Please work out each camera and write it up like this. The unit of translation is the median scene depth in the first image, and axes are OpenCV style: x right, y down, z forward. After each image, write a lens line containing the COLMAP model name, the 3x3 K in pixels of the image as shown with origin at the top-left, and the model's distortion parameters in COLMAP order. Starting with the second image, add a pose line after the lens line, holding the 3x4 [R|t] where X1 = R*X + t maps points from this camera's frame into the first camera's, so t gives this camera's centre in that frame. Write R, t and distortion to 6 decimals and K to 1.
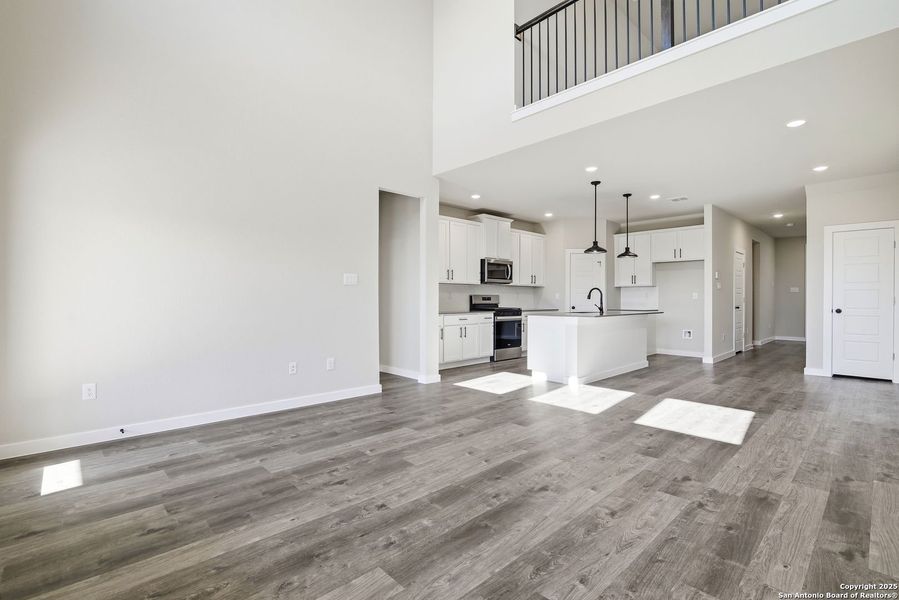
lens RADIAL K [[418.5, 0, 449.5], [0, 418.5, 300.0], [0, 0, 1]] dist [-0.016815, -0.000024]
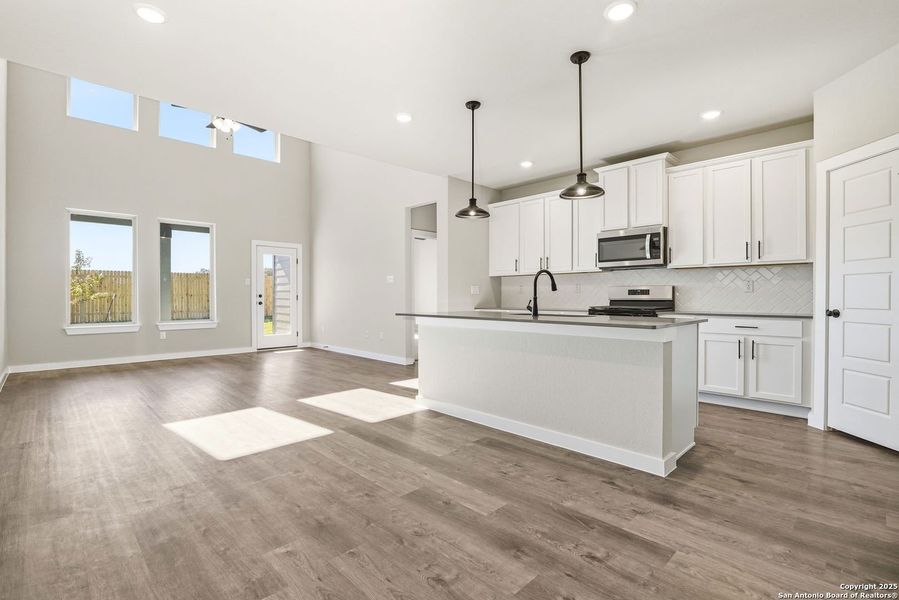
lens RADIAL K [[424.2, 0, 447.7], [0, 424.2, 294.6], [0, 0, 1]] dist [-0.008885, -0.000430]
pose [[0.009216, -0.005418, -0.999943, 1.910671], [-0.004849, 0.999973, -0.005462, 0.014196], [0.999946, 0.004899, 0.009190, 1.848524]]
